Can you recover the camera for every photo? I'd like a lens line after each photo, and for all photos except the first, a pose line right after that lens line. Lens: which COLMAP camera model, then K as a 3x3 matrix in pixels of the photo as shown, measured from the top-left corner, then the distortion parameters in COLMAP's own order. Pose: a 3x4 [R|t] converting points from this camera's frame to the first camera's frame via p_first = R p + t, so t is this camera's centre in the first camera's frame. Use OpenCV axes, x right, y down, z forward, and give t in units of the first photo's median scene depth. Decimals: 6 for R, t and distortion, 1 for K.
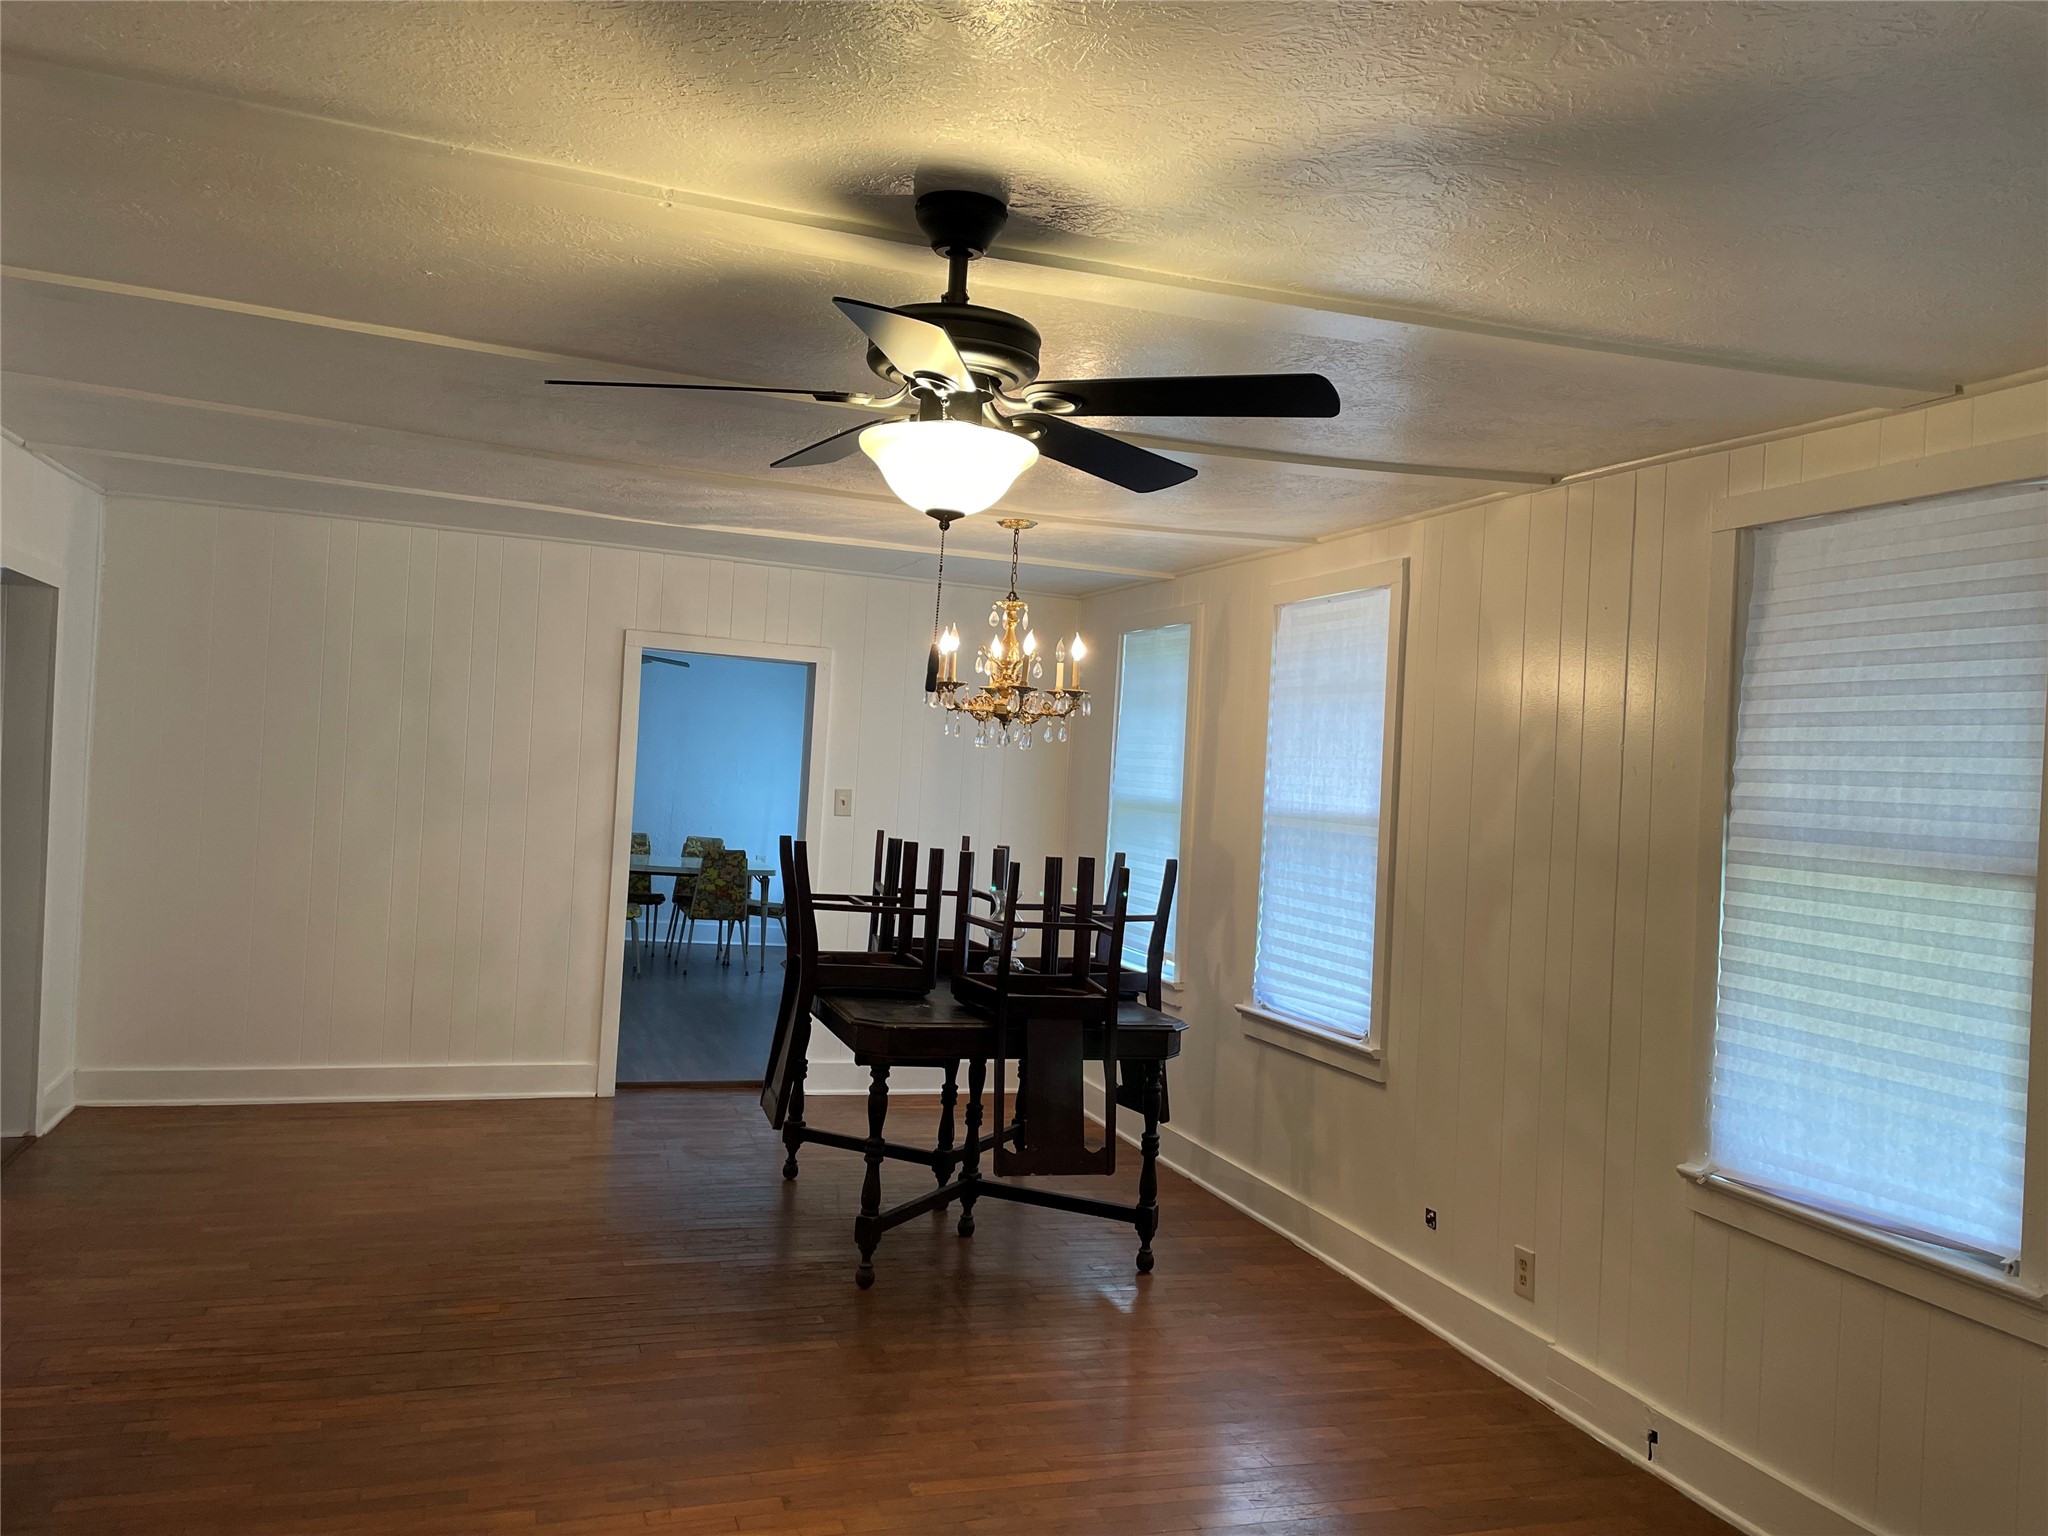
lens RADIAL K [[1552.7, 0, 1025.1], [0, 1552.7, 766.3], [0, 0, 1]] dist [0.001838, 0.000402]
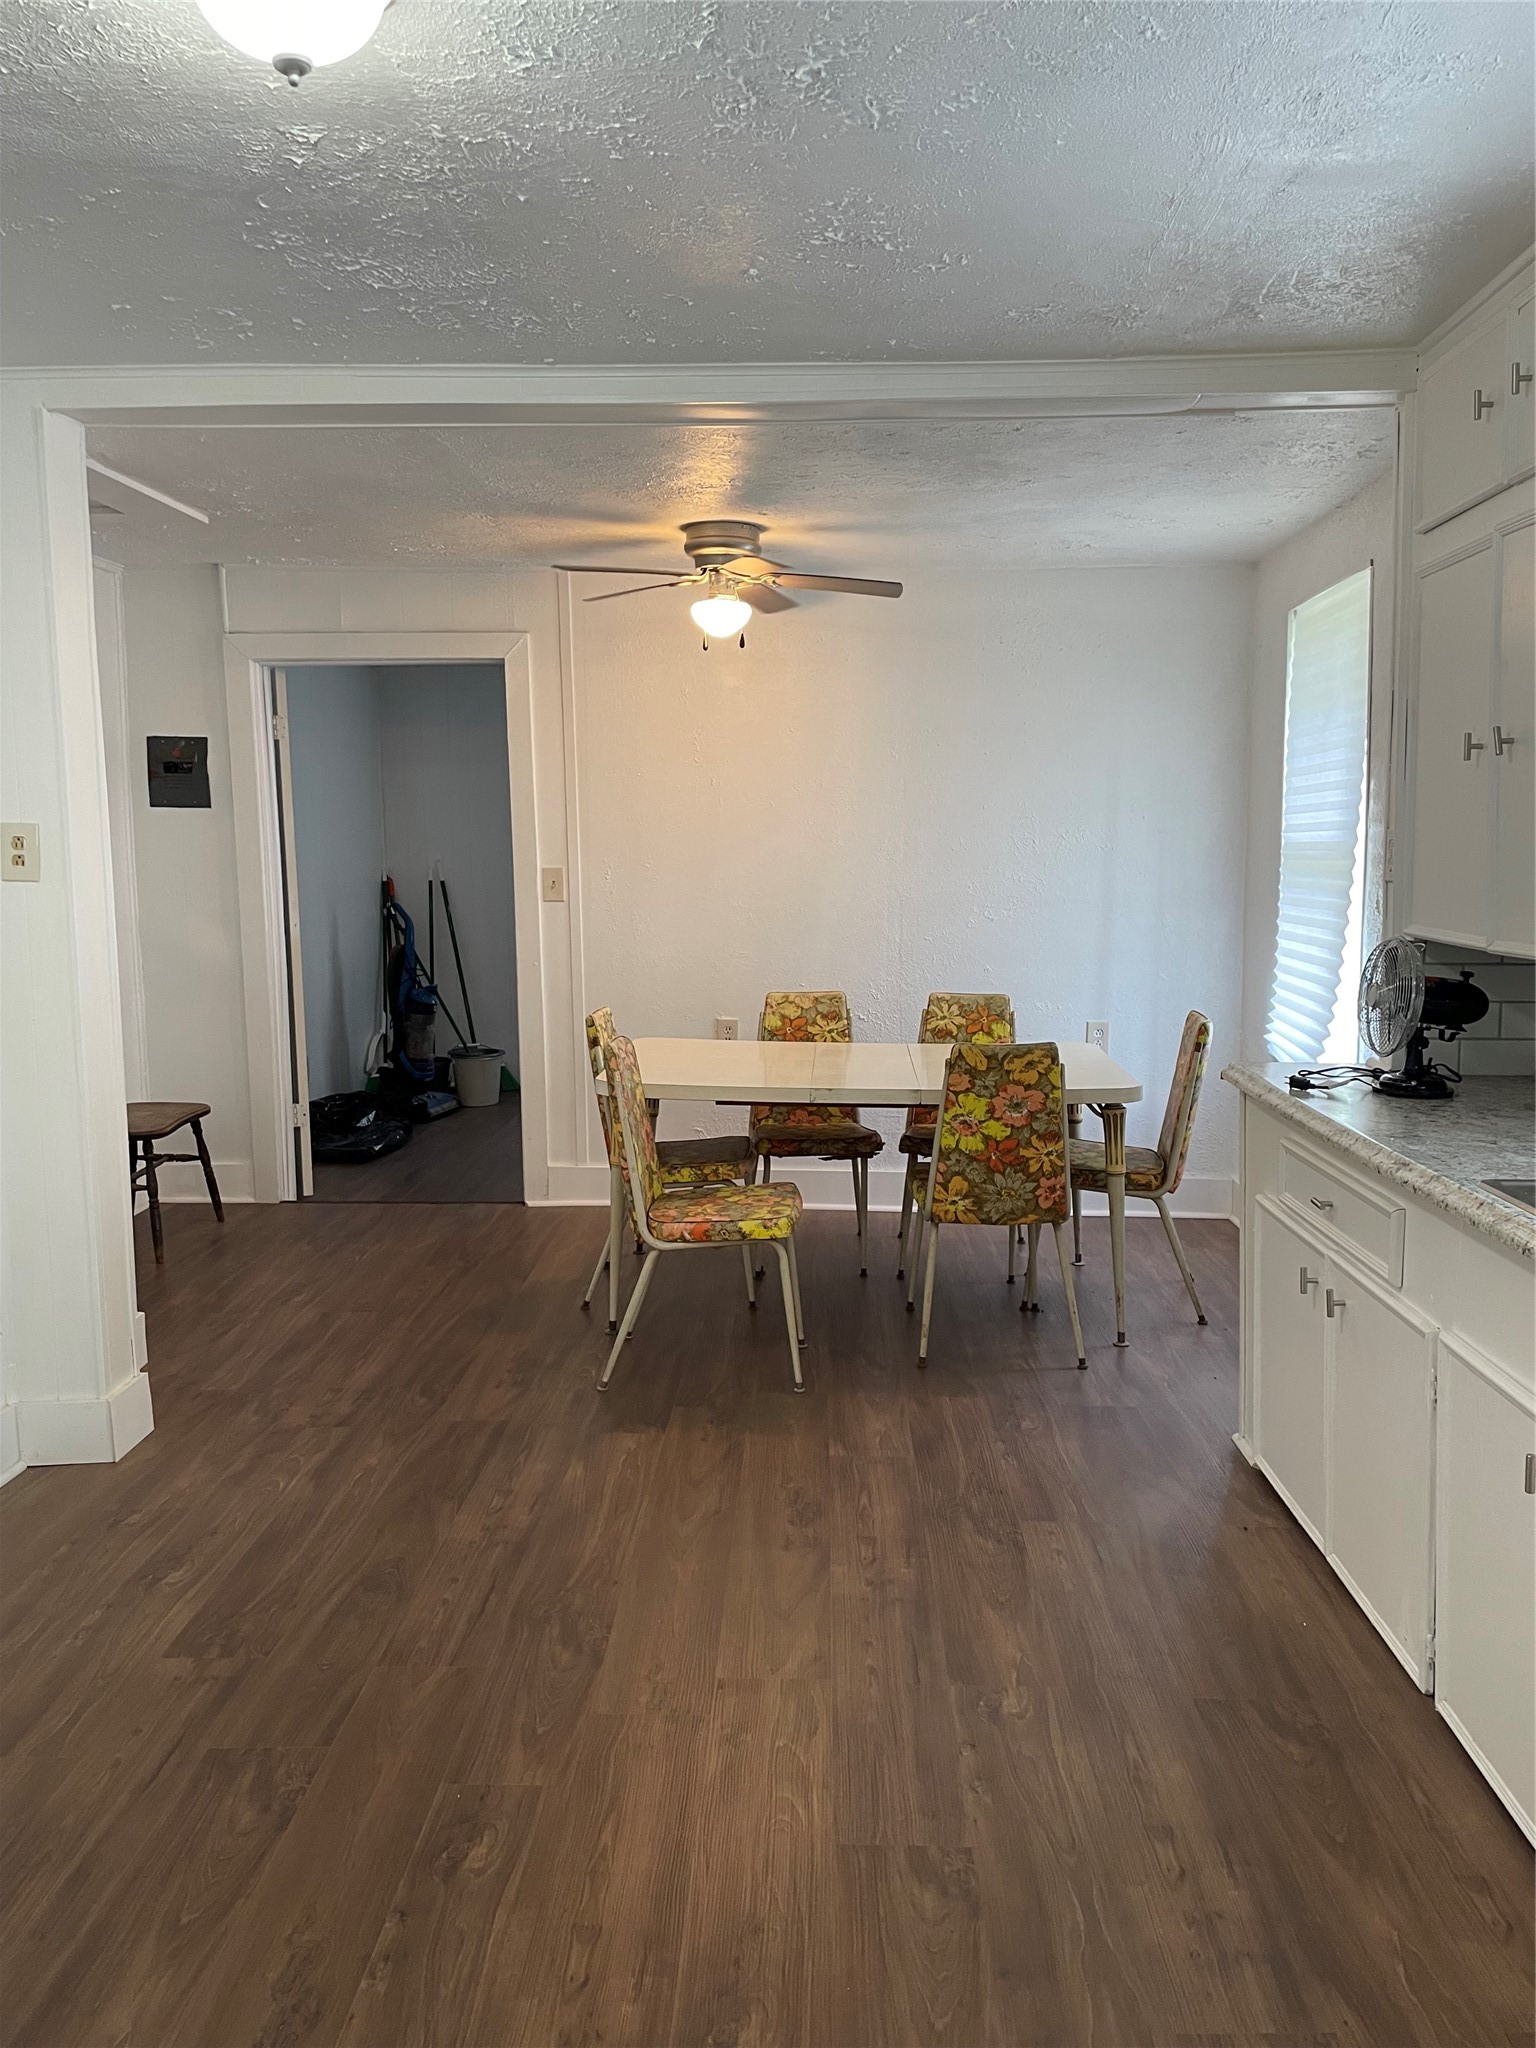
lens RADIAL K [[1552.7, 0, 770.6], [0, 1552.7, 1024.4], [0, 0, 1]] dist [0.001838, 0.000402]
pose [[0.929499, -0.042625, -0.366355, -0.103991], [0.081906, 0.992352, 0.092349, 0.009495], [0.359616, -0.115845, 0.925881, 0.612147]]
